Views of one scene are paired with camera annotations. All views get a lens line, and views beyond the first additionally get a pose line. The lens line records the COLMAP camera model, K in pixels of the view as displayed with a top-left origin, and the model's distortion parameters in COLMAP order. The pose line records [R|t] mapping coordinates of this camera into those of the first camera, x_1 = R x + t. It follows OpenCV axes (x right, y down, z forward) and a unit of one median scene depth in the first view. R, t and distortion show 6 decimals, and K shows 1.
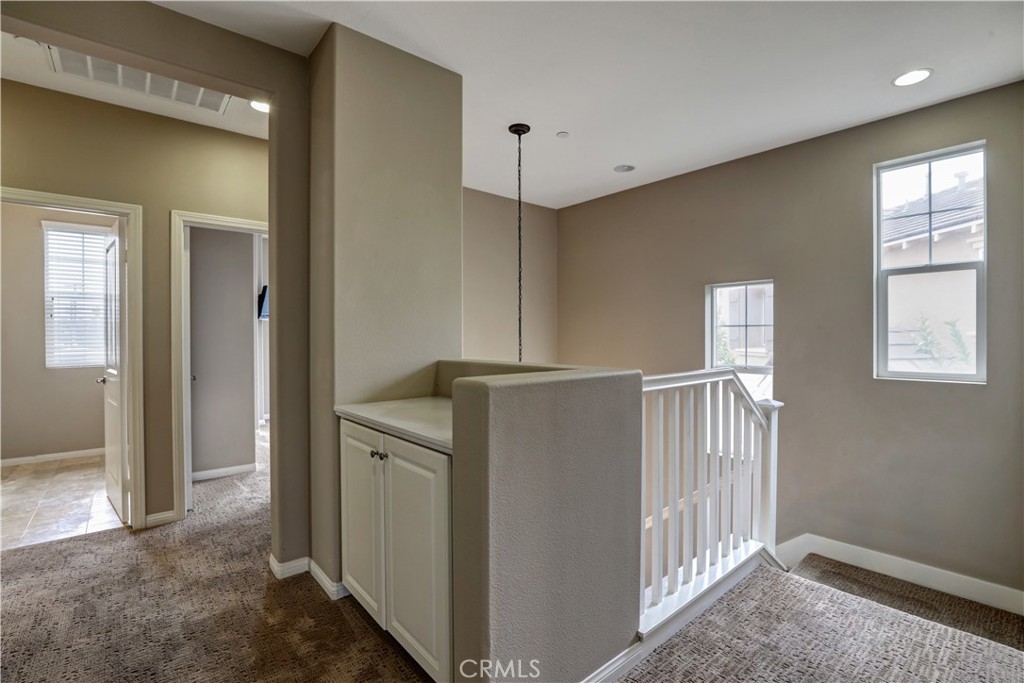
lens RADIAL K [[473.2, 0, 509.7], [0, 473.2, 342.4], [0, 0, 1]] dist [-0.034663, 0.004430]
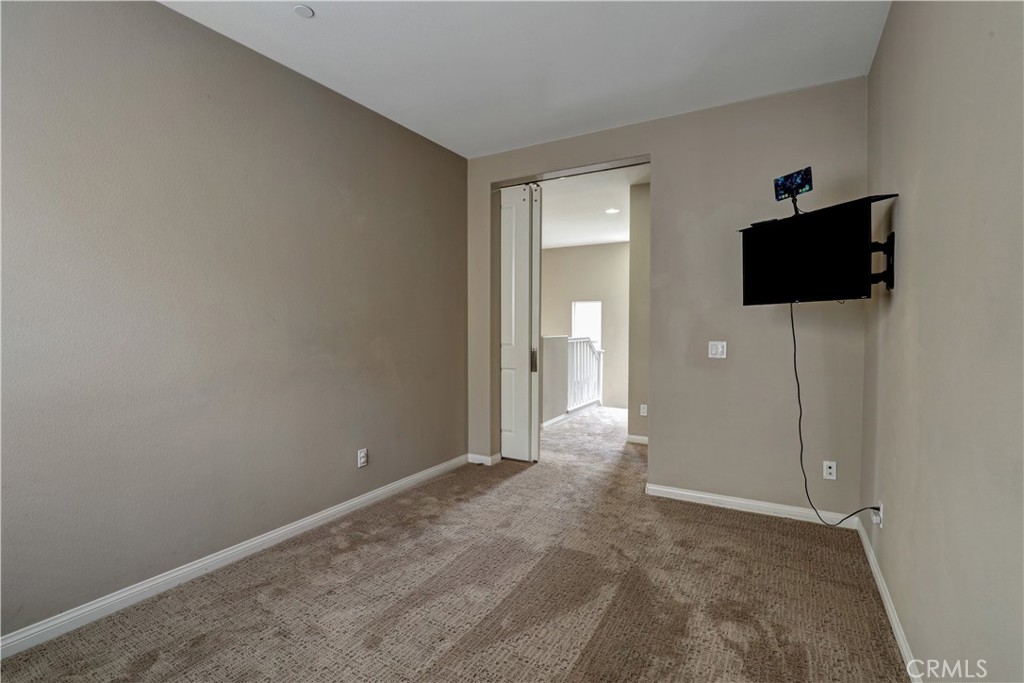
lens RADIAL K [[473.2, 0, 511.9], [0, 473.2, 337.6], [0, 0, 1]] dist [-0.034663, 0.004430]
pose [[0.945645, -0.003020, 0.325186, -0.869042], [-0.002599, 0.999855, 0.016844, 0.008785], [-0.325189, -0.016774, 0.945500, -1.510284]]
